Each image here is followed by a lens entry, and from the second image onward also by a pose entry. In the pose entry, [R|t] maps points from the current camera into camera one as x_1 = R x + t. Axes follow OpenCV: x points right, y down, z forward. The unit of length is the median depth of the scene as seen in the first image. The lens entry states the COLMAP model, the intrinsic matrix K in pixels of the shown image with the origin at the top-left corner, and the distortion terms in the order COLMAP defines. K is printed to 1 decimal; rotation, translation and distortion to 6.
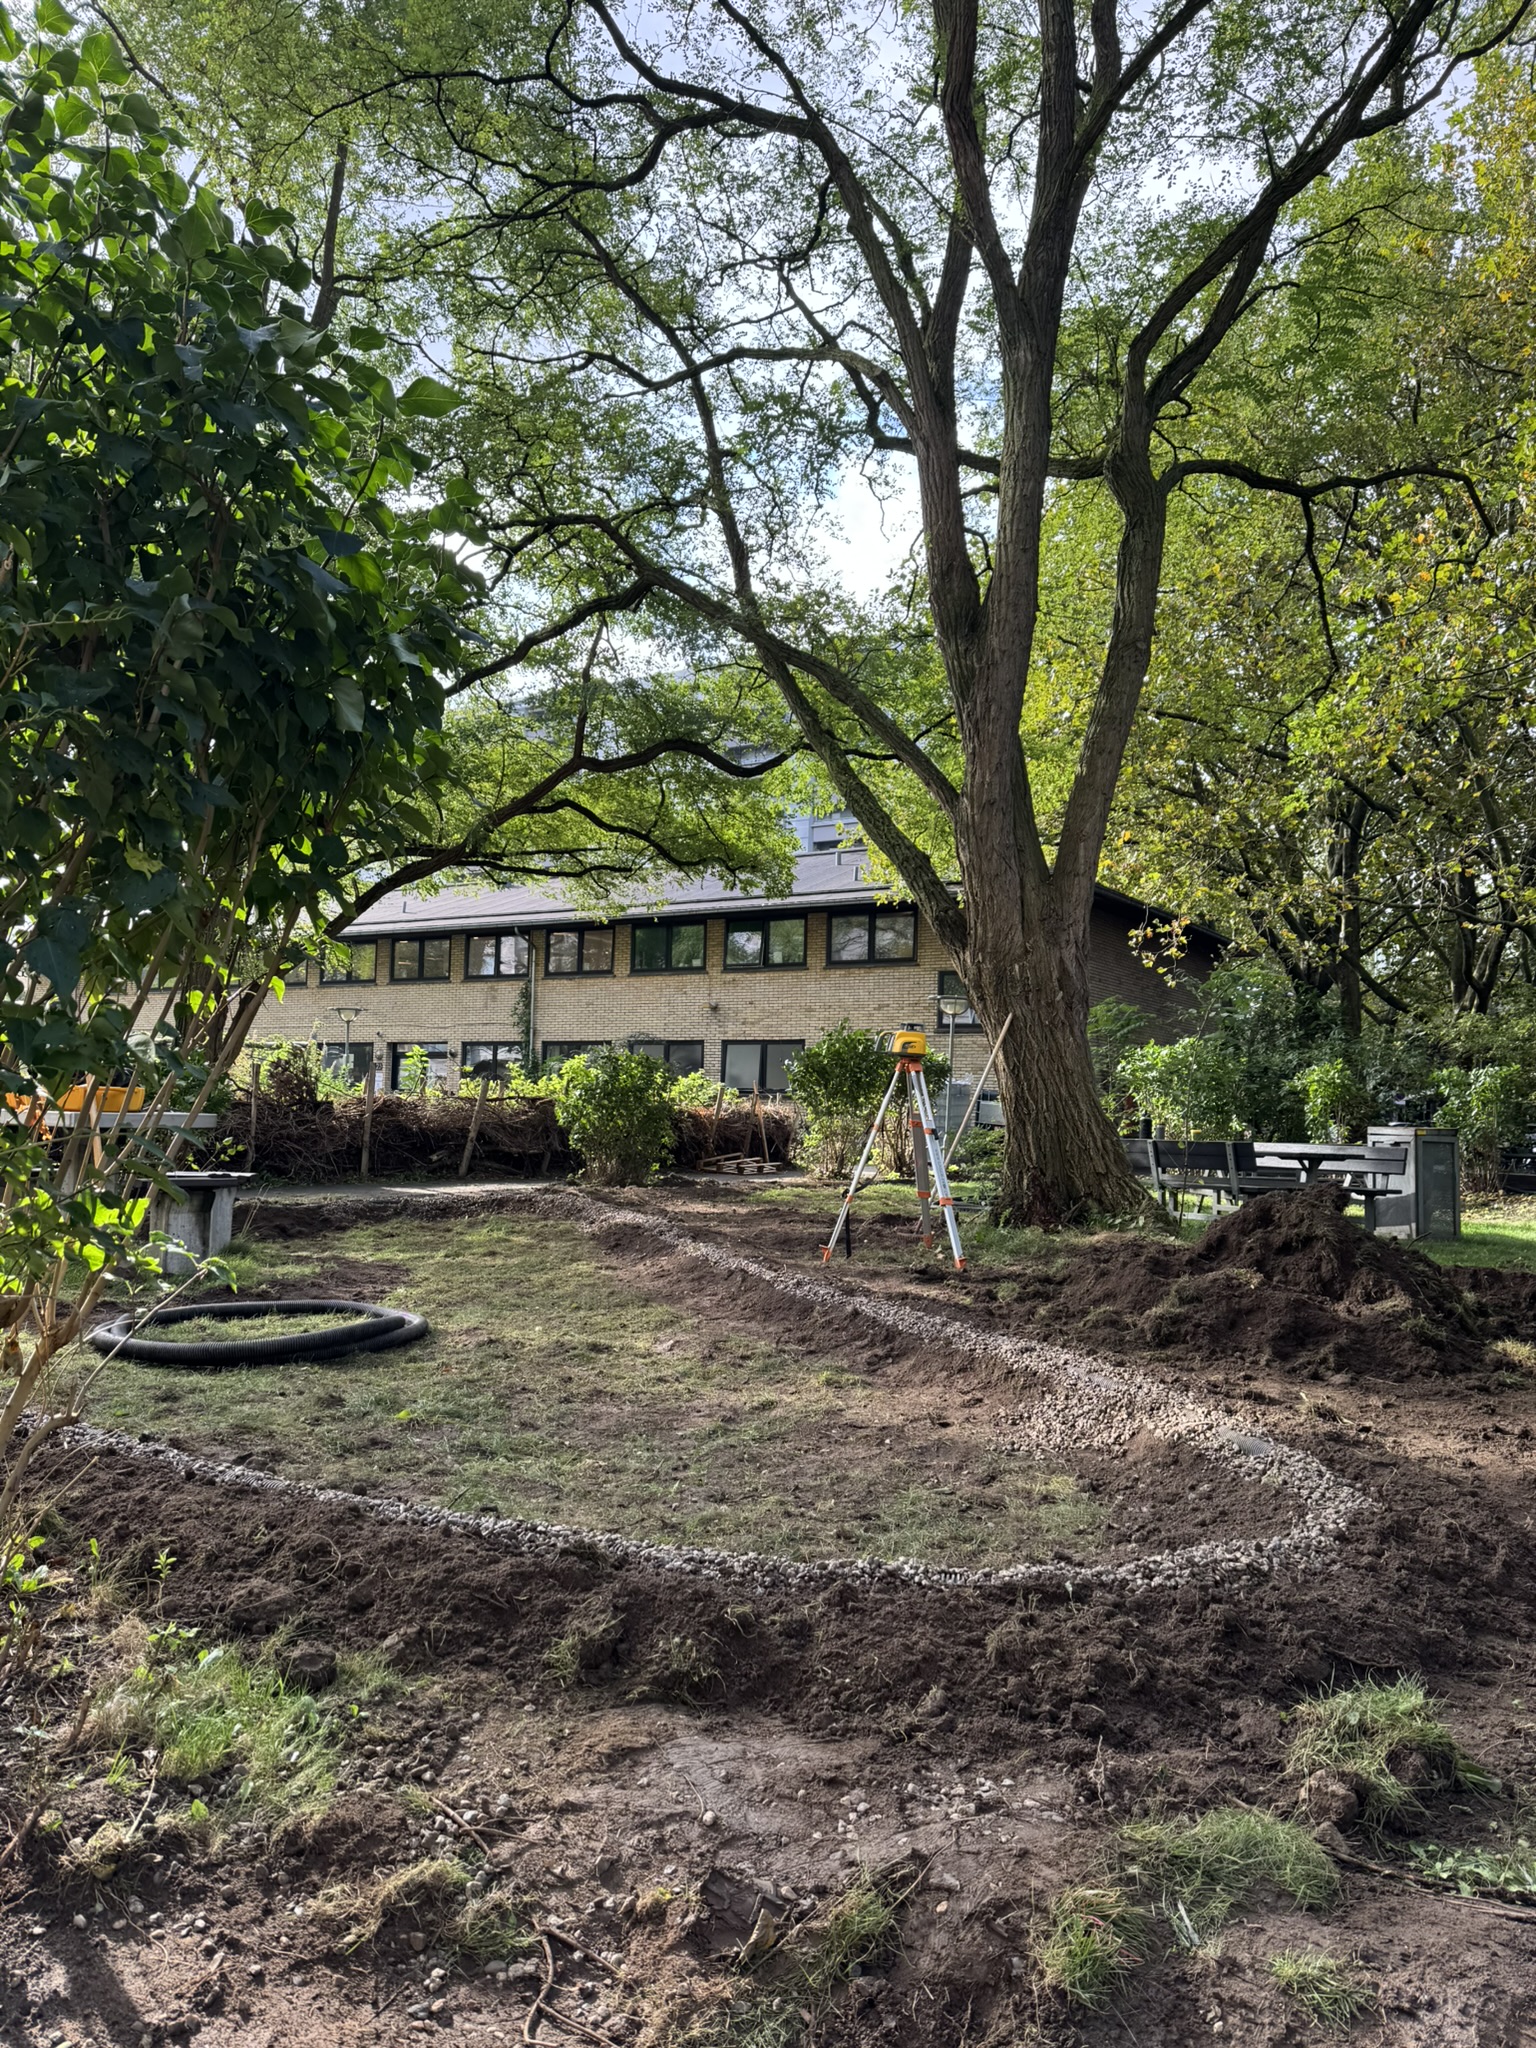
lens RADIAL K [[1432.8, 0, 761.7], [0, 1432.8, 1029.4], [0, 0, 1]] dist [-0.001328, -0.004667]
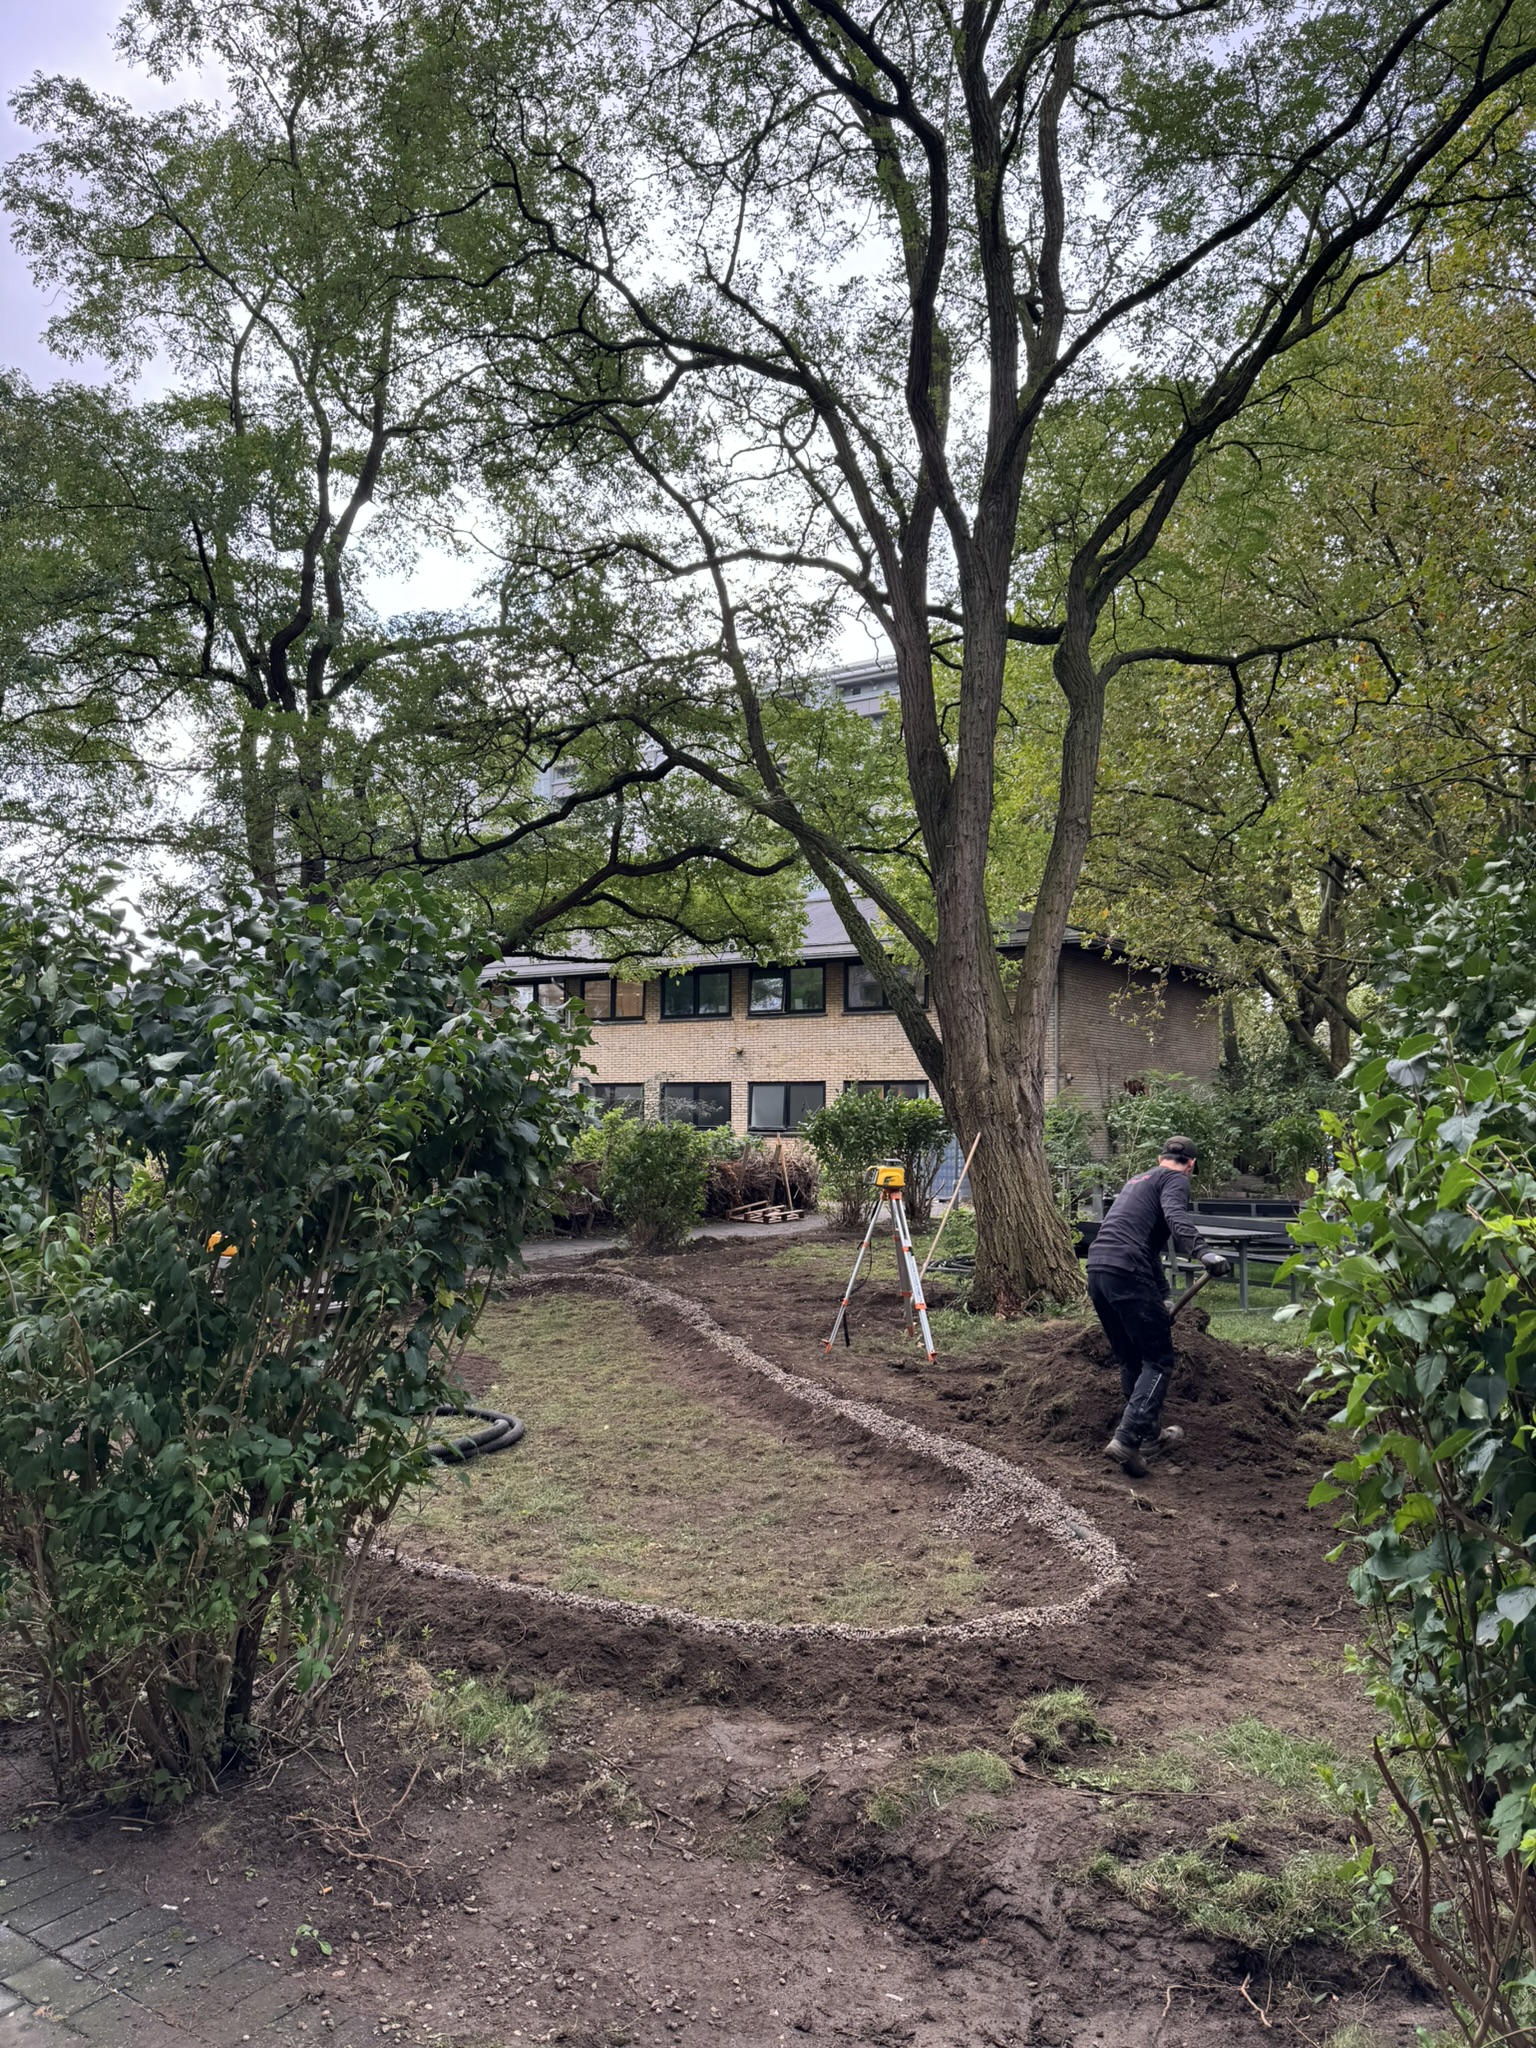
lens RADIAL K [[1432.8, 0, 774.3], [0, 1432.8, 1018.6], [0, 0, 1]] dist [-0.001328, -0.004667]
pose [[0.999718, -0.021111, -0.010843, 0.041357], [0.021017, 0.999742, -0.008628, -0.282875], [0.011022, 0.008398, 0.999904, -0.607222]]
